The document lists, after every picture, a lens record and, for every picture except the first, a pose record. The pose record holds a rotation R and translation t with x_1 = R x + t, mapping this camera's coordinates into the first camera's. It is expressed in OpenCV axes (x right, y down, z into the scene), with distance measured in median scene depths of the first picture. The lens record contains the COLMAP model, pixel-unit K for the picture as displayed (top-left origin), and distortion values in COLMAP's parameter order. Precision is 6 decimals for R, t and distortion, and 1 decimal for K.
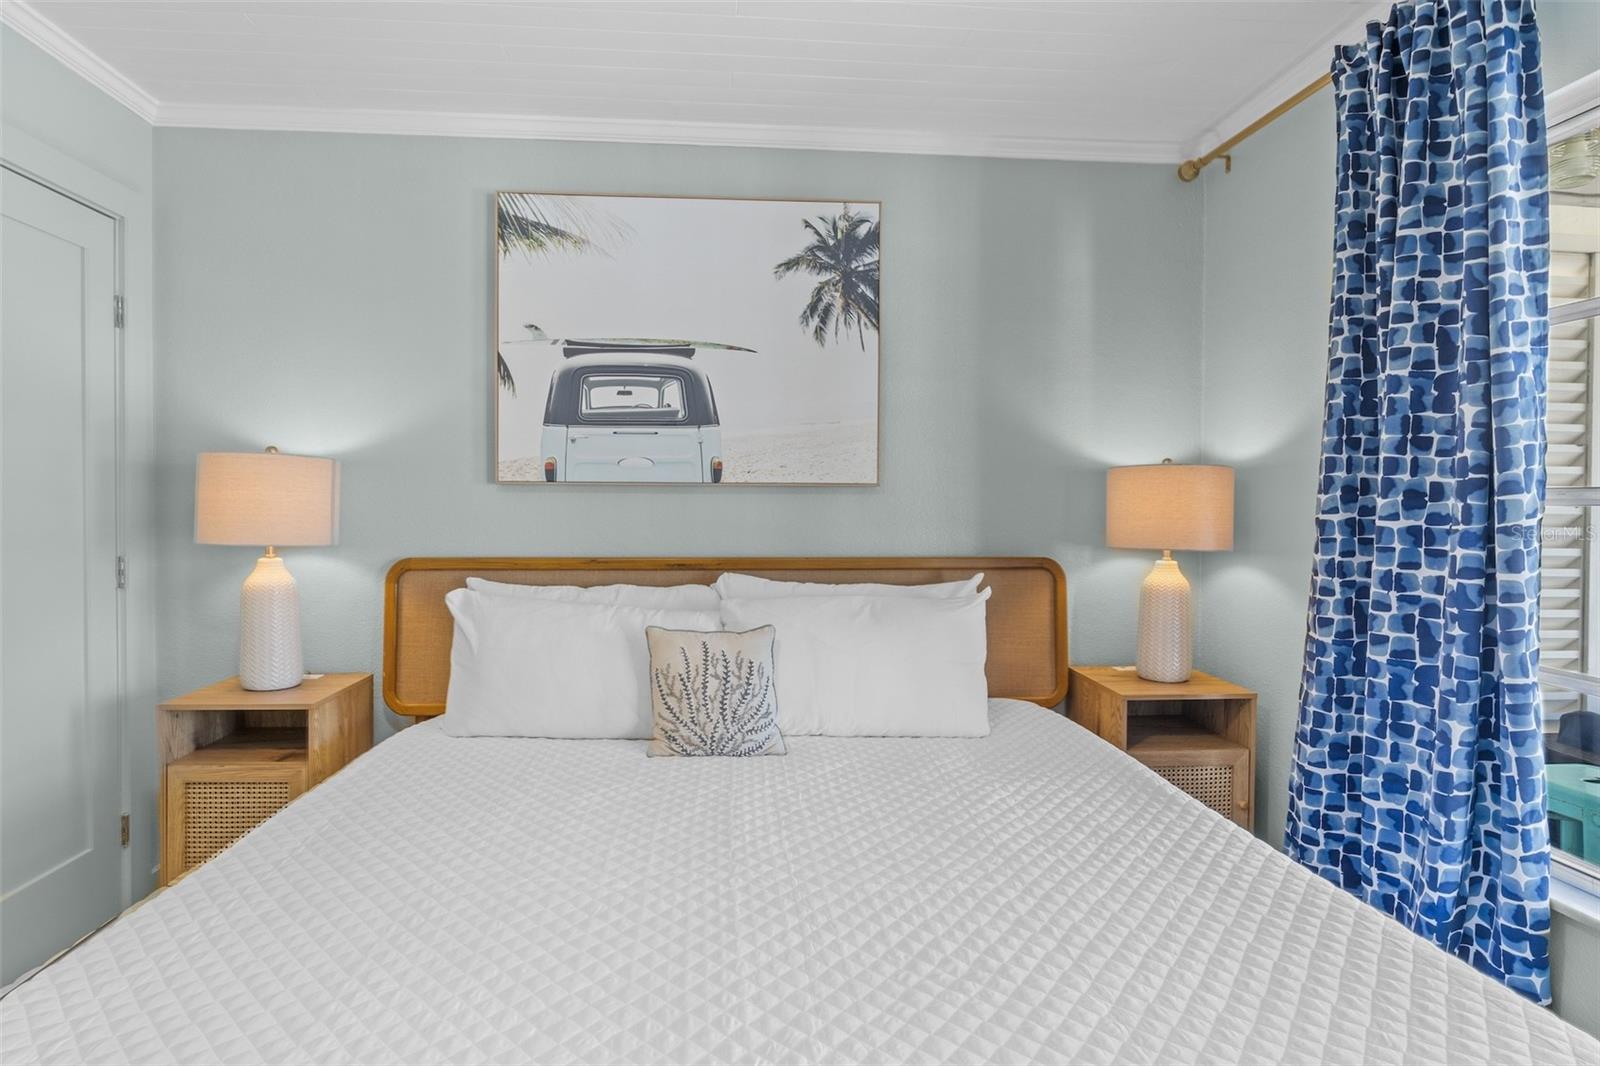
lens RADIAL K [[814.3, 0, 798.1], [0, 814.3, 528.9], [0, 0, 1]] dist [0.004417, 0.000309]
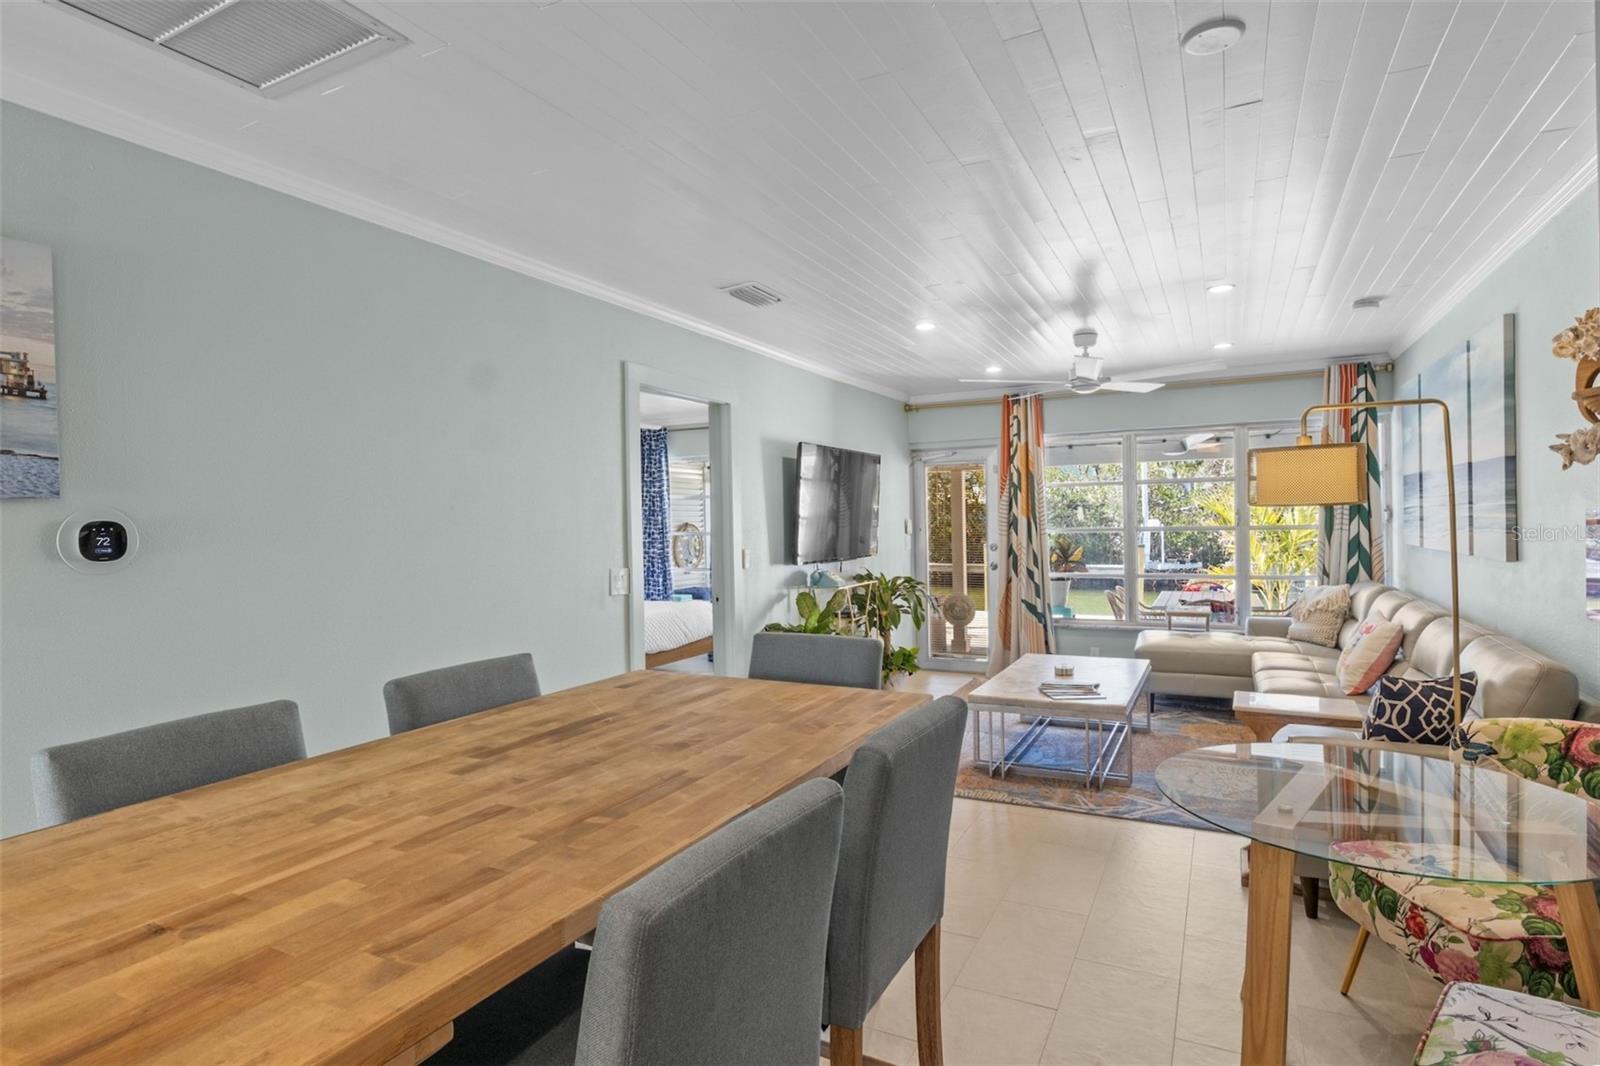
lens RADIAL K [[814.3, 0, 801.3], [0, 814.3, 534.1], [0, 0, 1]] dist [0.004417, 0.000309]
pose [[0.535786, -0.015730, 0.844207, -3.110688], [0.026766, 0.999640, 0.001639, -0.028848], [-0.843929, 0.021717, 0.536014, -2.566957]]
